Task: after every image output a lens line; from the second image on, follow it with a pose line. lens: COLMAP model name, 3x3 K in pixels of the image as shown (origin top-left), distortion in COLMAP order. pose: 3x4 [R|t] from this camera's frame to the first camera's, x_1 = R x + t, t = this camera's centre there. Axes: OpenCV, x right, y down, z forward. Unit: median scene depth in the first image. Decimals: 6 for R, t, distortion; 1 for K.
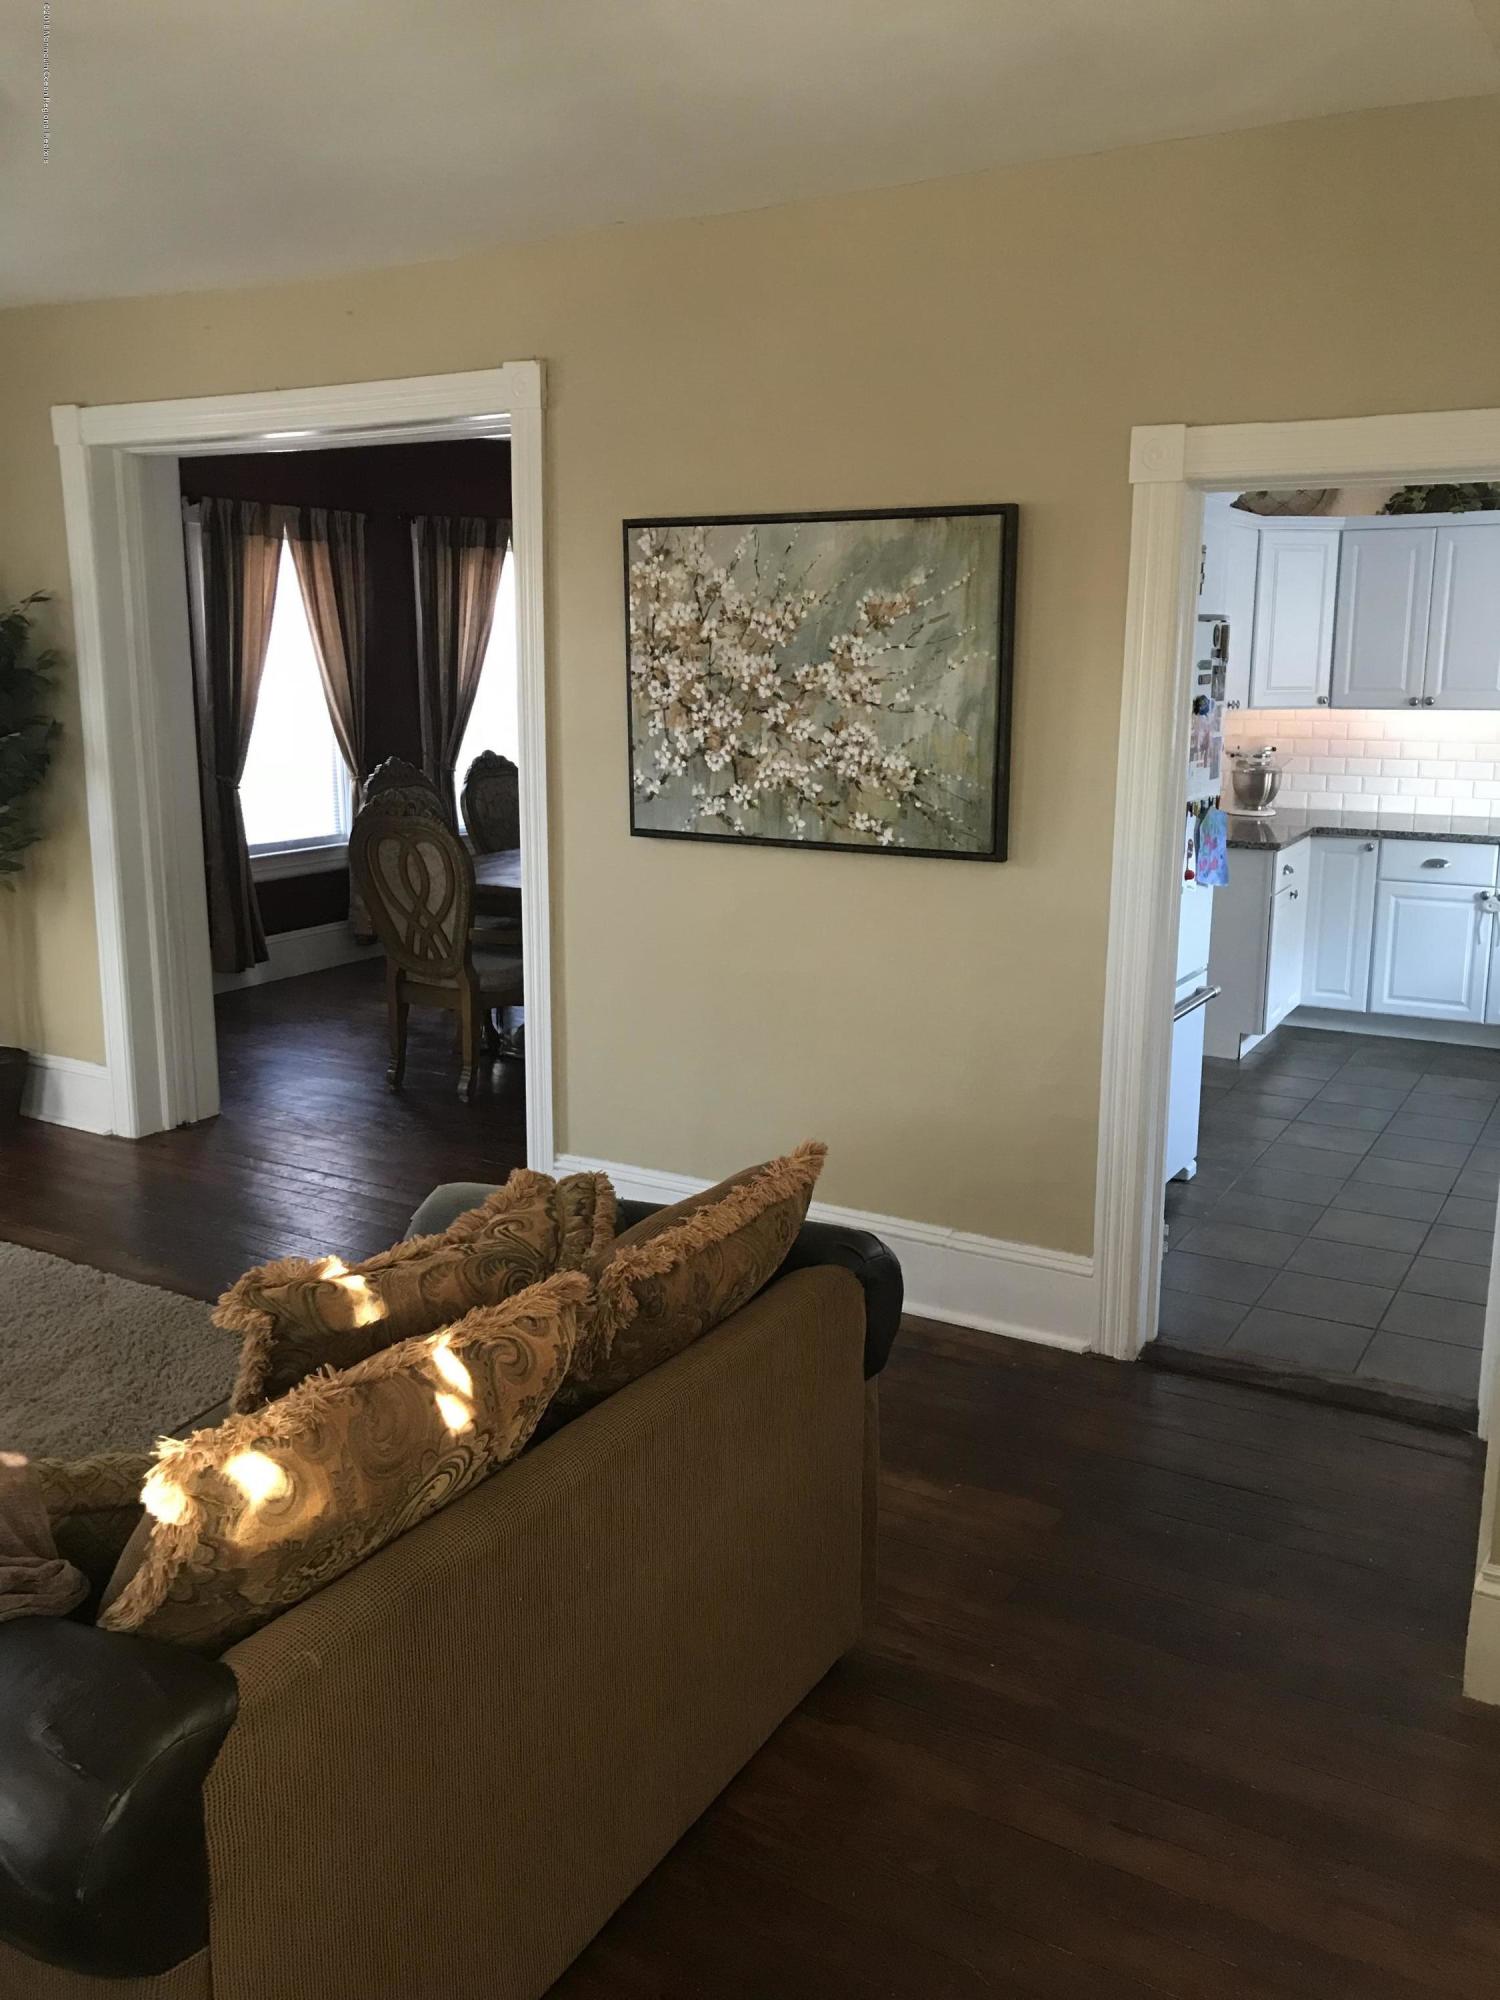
lens RADIAL K [[1654.2, 0, 796.9], [0, 1654.2, 970.1], [0, 0, 1]] dist [0.037468, -0.036442]
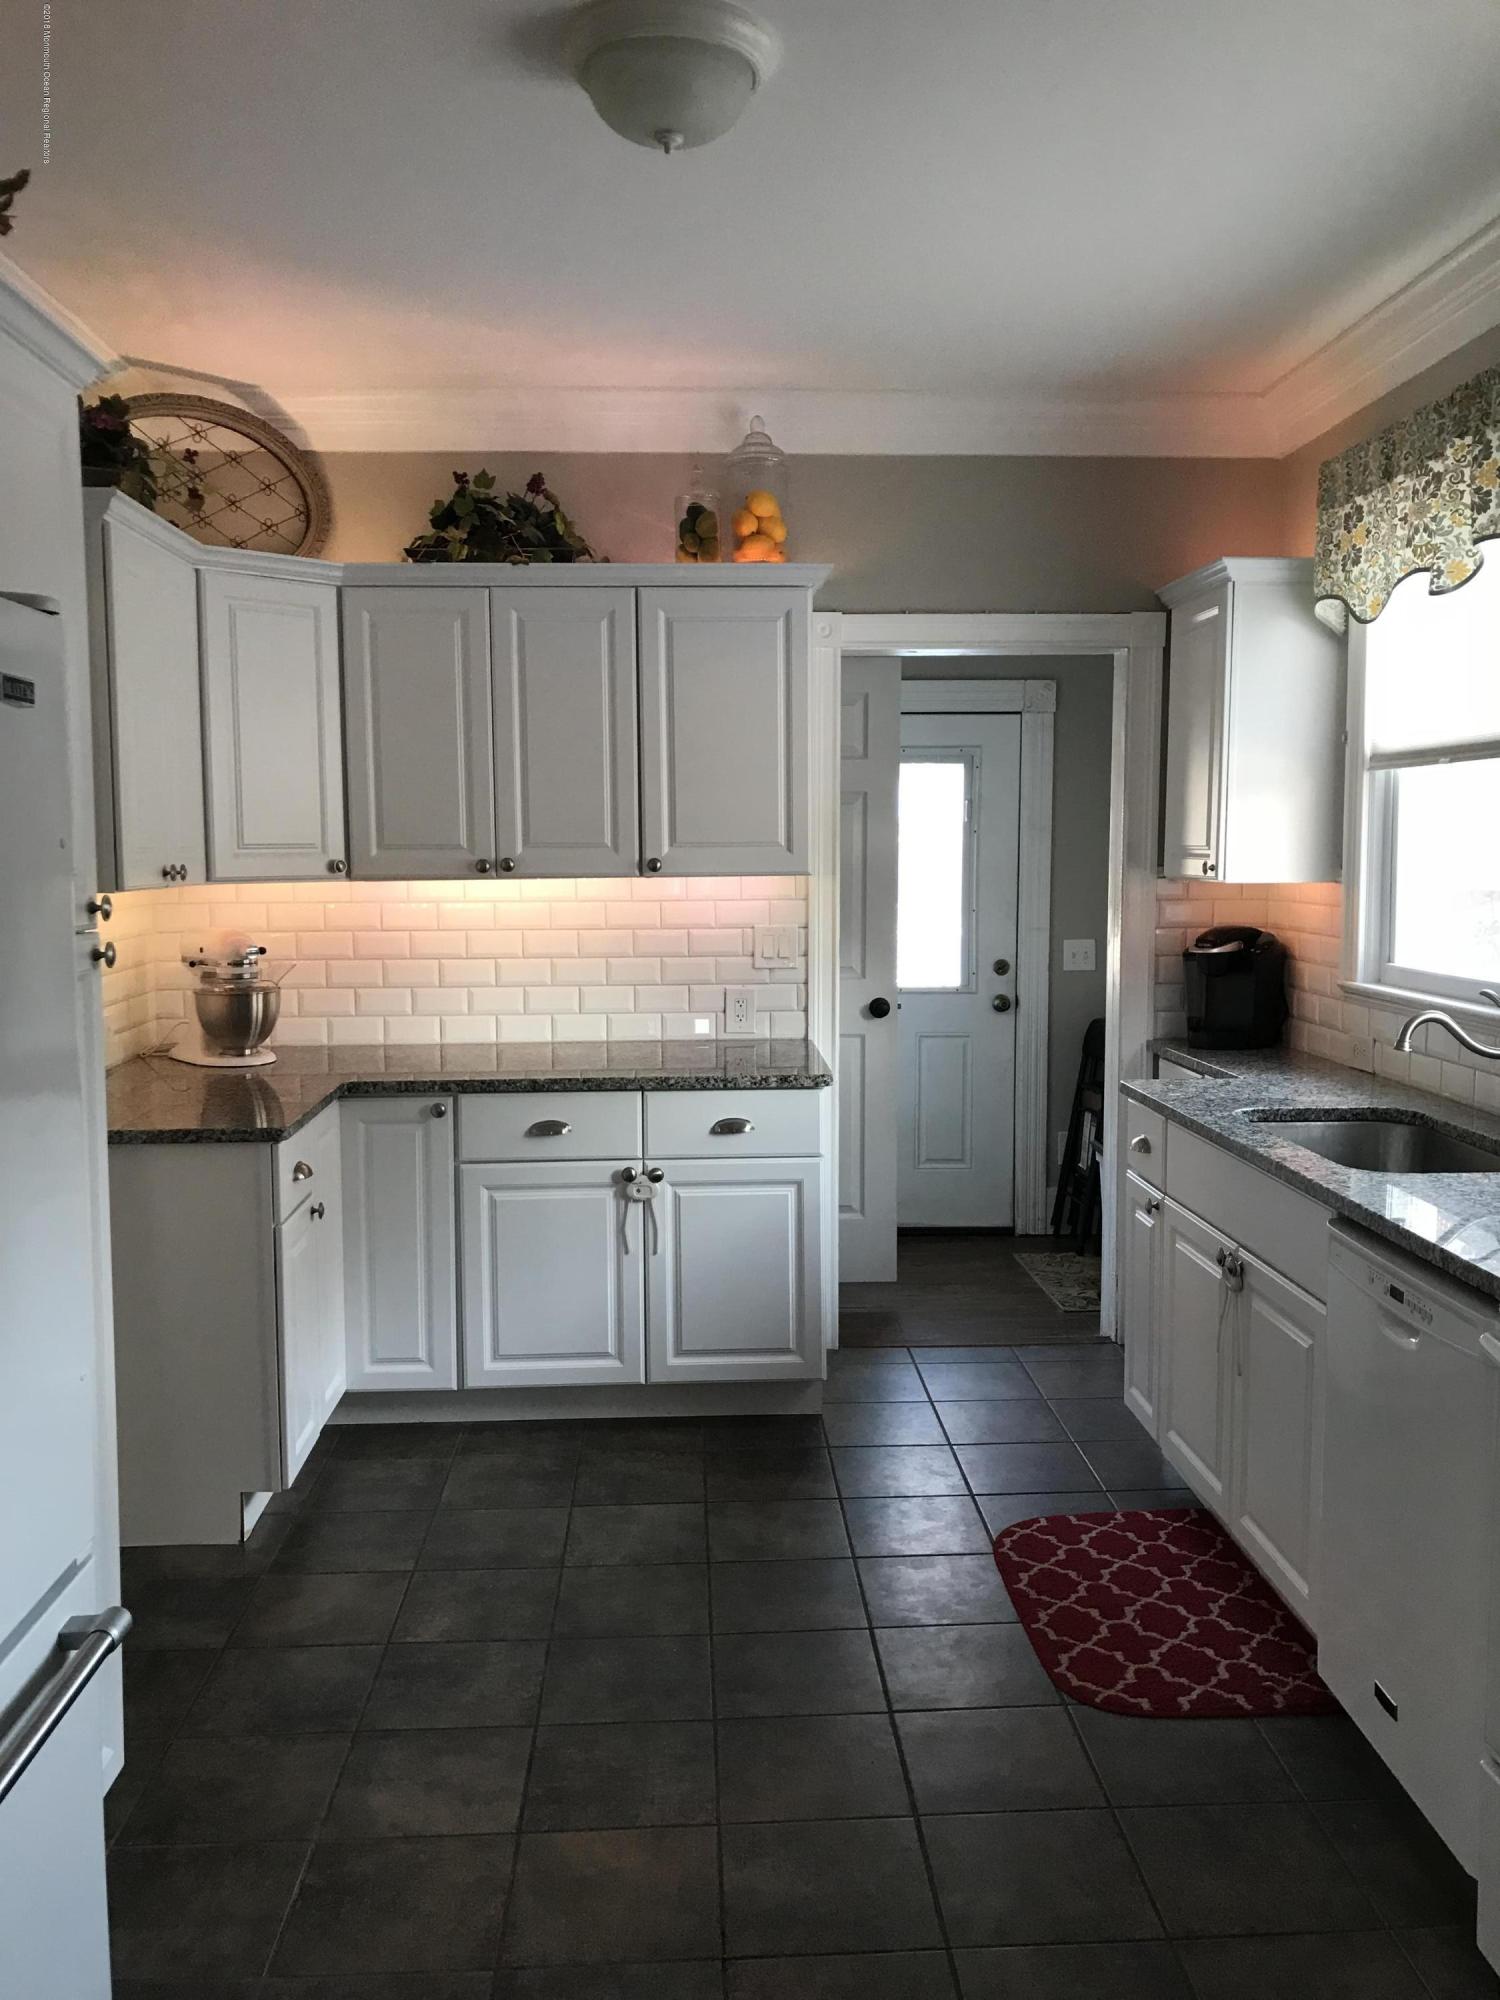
lens RADIAL K [[1654.2, 0, 766.9], [0, 1654.2, 986.4], [0, 0, 1]] dist [0.037468, -0.036442]
pose [[0.848681, -0.054393, 0.526100, 0.136318], [0.112664, 0.990460, -0.079342, -0.057030], [-0.516766, 0.126608, 0.846713, 0.434849]]
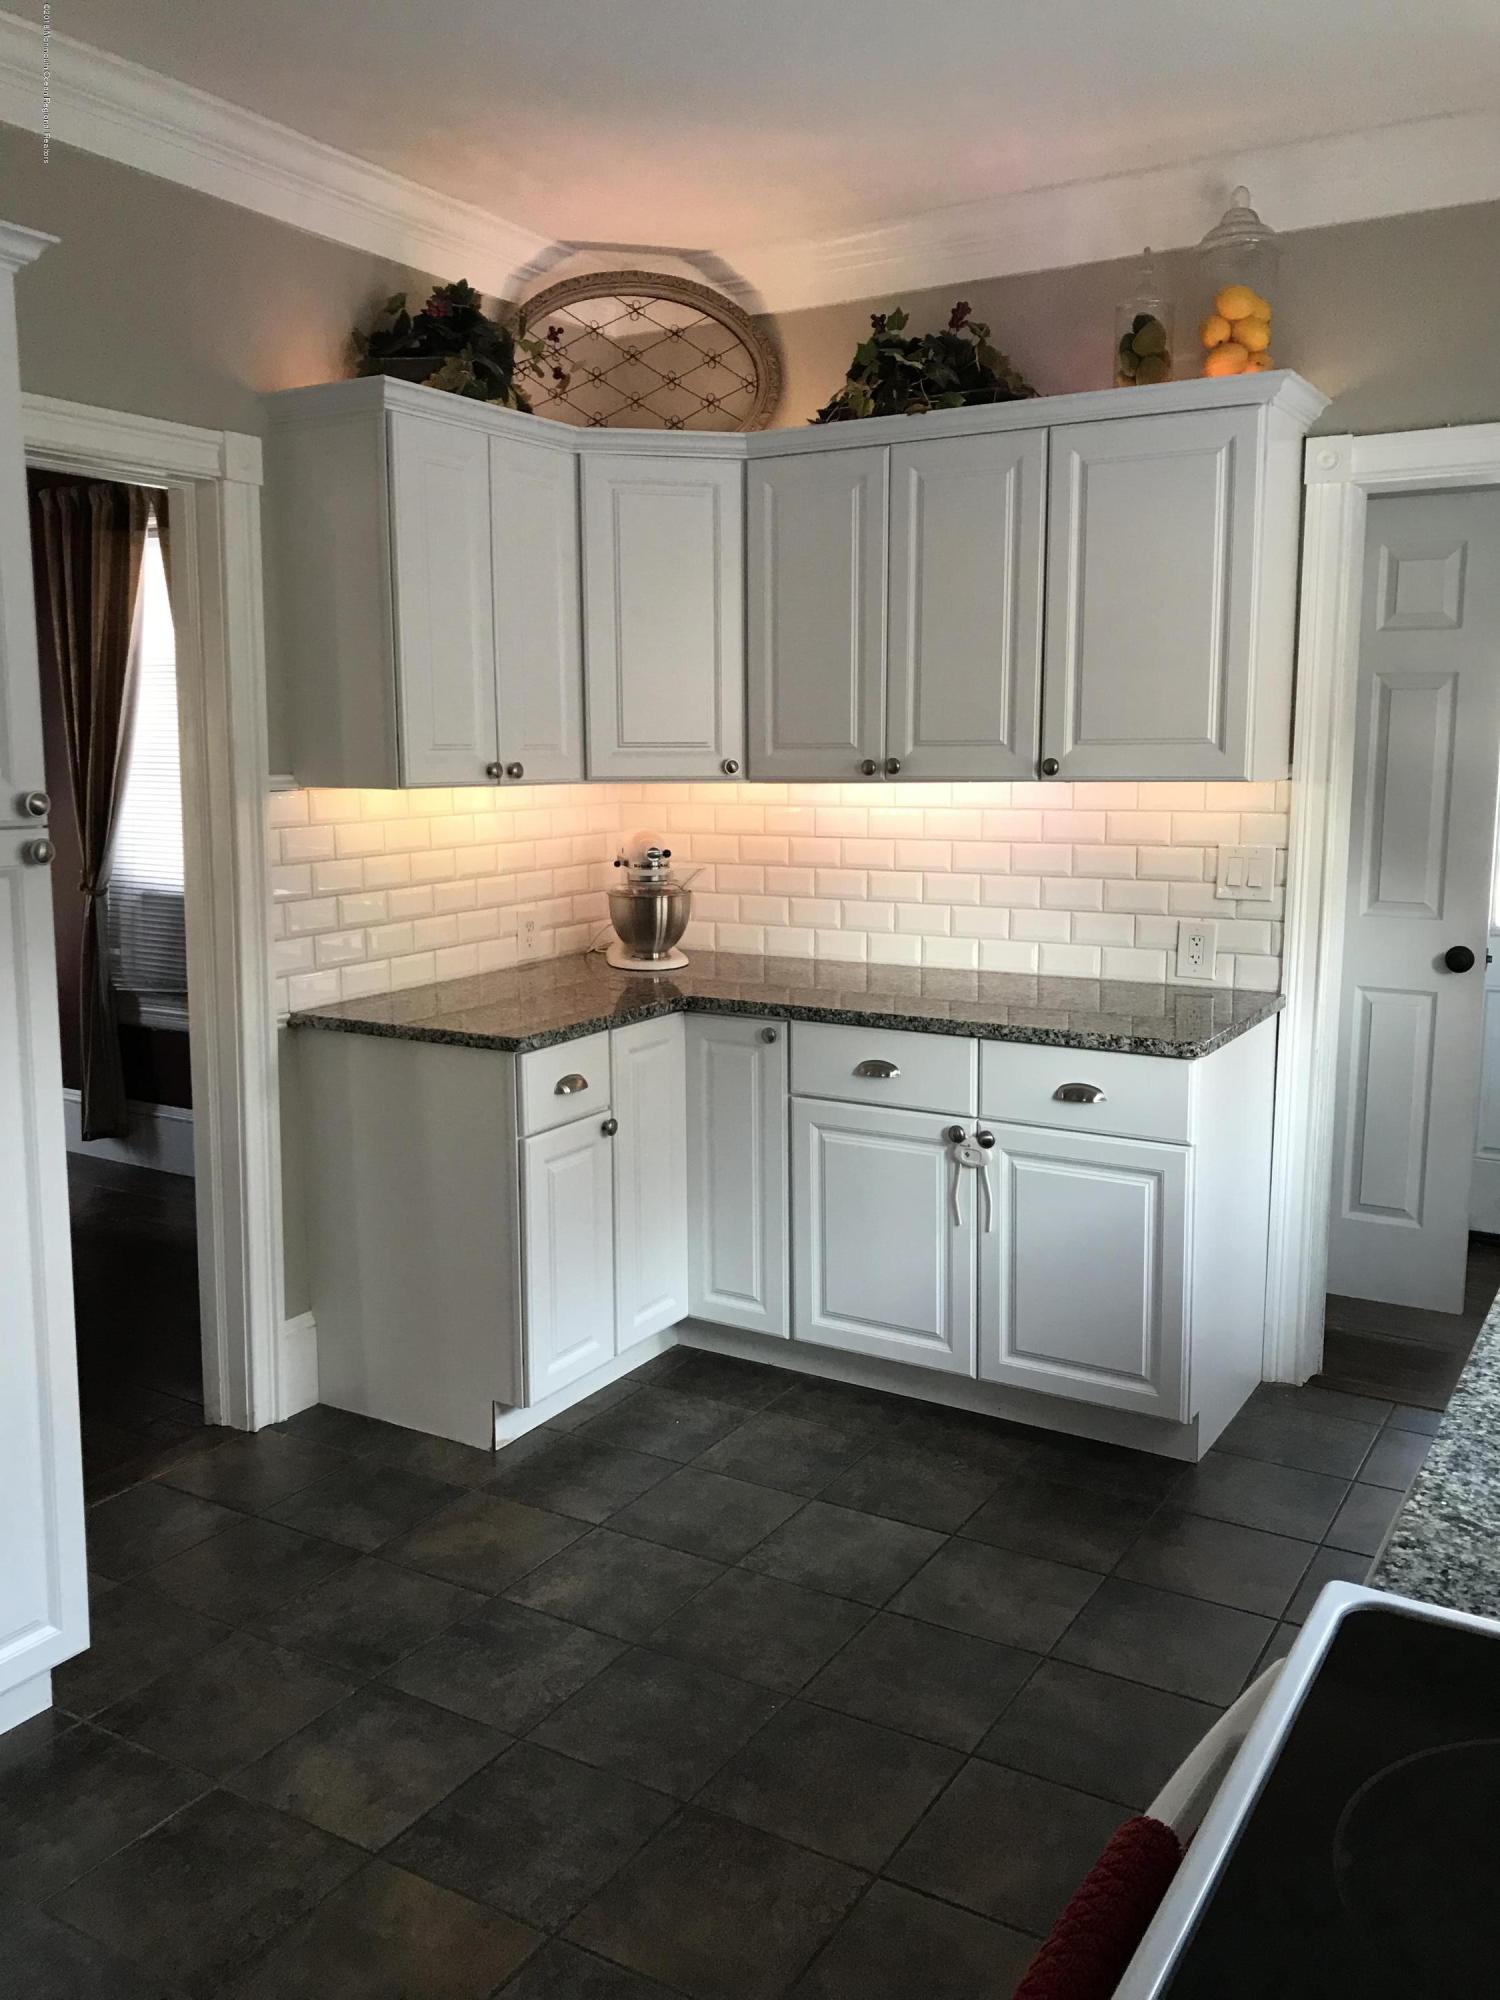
lens RADIAL K [[1654.2, 0, 750.8], [0, 1654.2, 981.0], [0, 0, 1]] dist [0.037468, -0.036442]
pose [[0.999350, 0.000325, -0.036036, 0.353131], [-0.002337, 0.998439, -0.055803, -0.061005], [0.035962, 0.055851, 0.997791, 0.462582]]
